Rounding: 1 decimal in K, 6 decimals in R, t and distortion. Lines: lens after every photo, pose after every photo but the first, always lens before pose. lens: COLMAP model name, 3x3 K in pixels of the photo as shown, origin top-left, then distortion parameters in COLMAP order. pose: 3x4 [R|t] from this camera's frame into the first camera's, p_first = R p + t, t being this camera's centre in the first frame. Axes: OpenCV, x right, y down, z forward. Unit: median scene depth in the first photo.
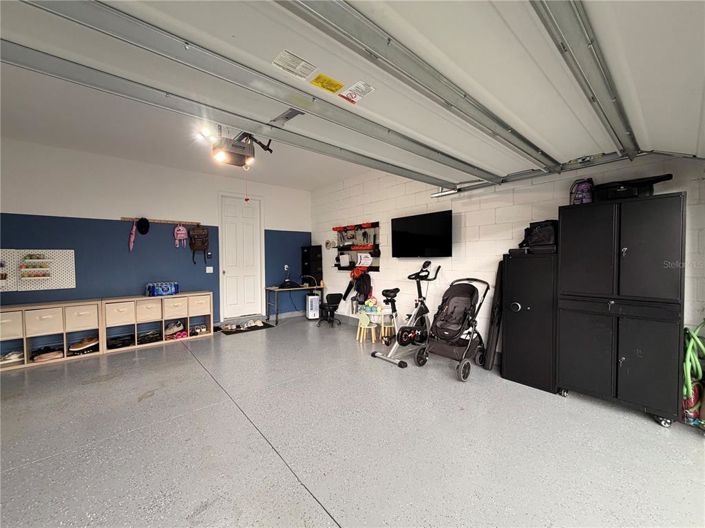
lens RADIAL K [[281.7, 0, 352.8], [0, 281.7, 265.1], [0, 0, 1]] dist [0.000053, -0.000435]
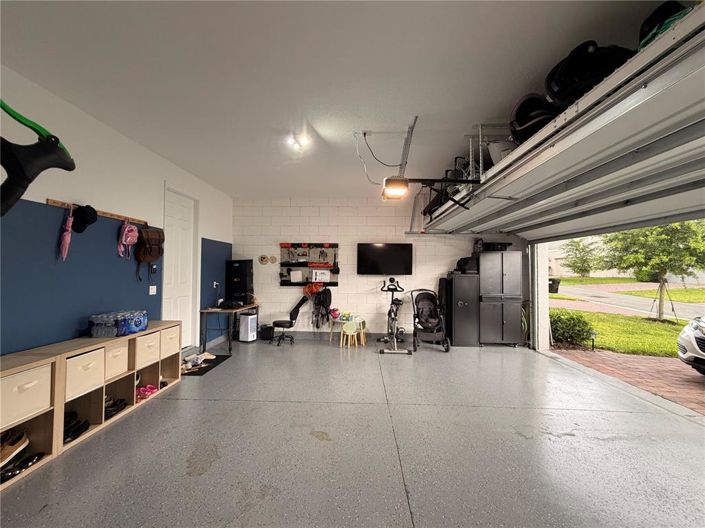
lens RADIAL K [[281.7, 0, 352.4], [0, 281.7, 264.7], [0, 0, 1]] dist [0.000053, -0.000435]
pose [[0.672913, 0.030759, 0.739082, -0.715047], [0.003133, 0.999008, -0.044429, -0.014030], [-0.739715, 0.032212, 0.672149, 0.174494]]
